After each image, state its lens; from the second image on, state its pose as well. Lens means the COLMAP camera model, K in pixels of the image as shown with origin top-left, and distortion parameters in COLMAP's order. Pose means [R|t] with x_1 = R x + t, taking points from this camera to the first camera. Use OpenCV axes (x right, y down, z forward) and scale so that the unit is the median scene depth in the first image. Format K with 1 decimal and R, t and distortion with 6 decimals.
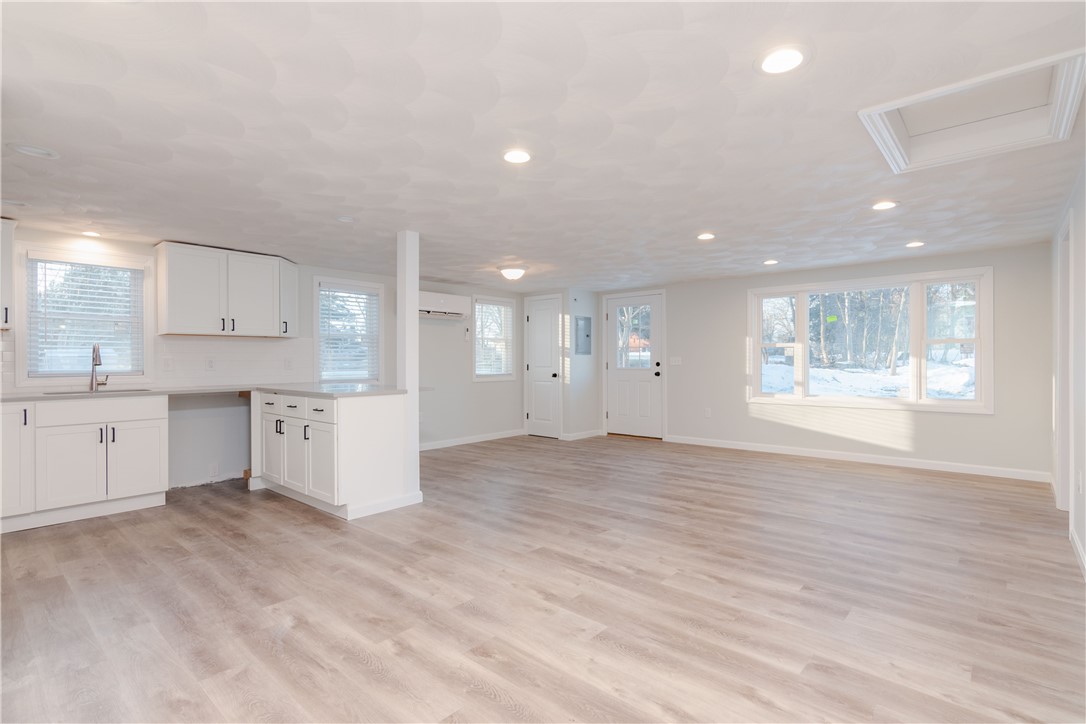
lens RADIAL K [[524.1, 0, 545.6], [0, 524.1, 356.0], [0, 0, 1]] dist [-0.003749, -0.000053]
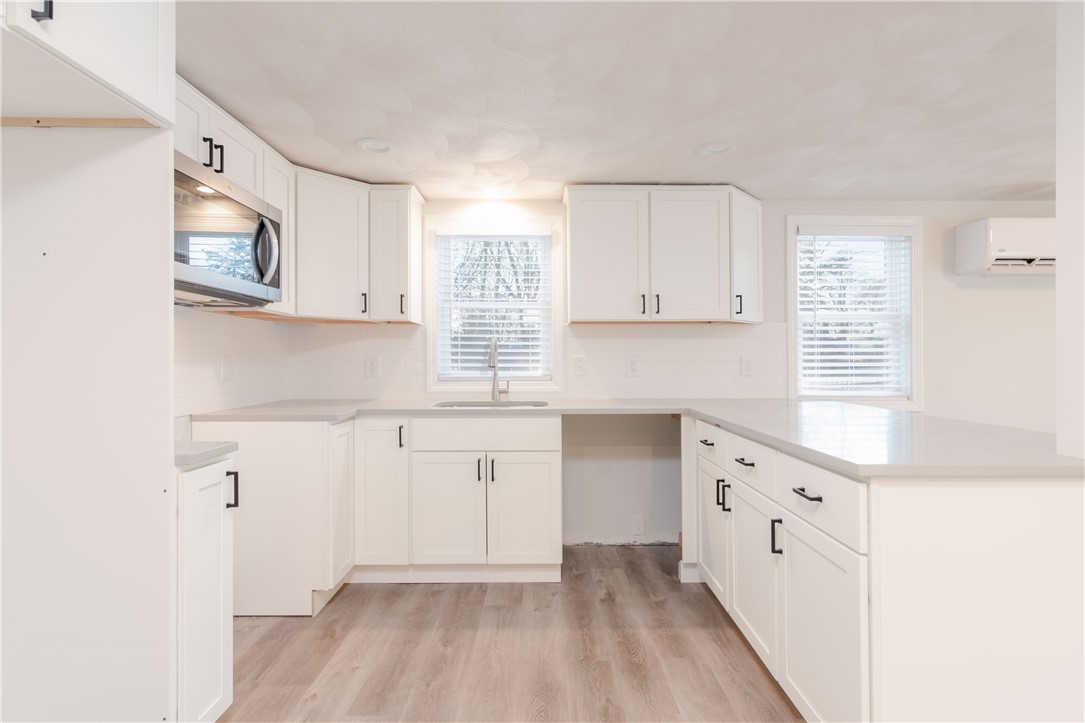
lens RADIAL K [[523.7, 0, 545.1], [0, 523.7, 355.5], [0, 0, 1]] dist [-0.003749, -0.000053]
pose [[0.665957, -0.000898, -0.745989, -0.201337], [0.002276, 0.999997, 0.000828, 0.000570], [0.745987, -0.002249, 0.665957, 0.439339]]
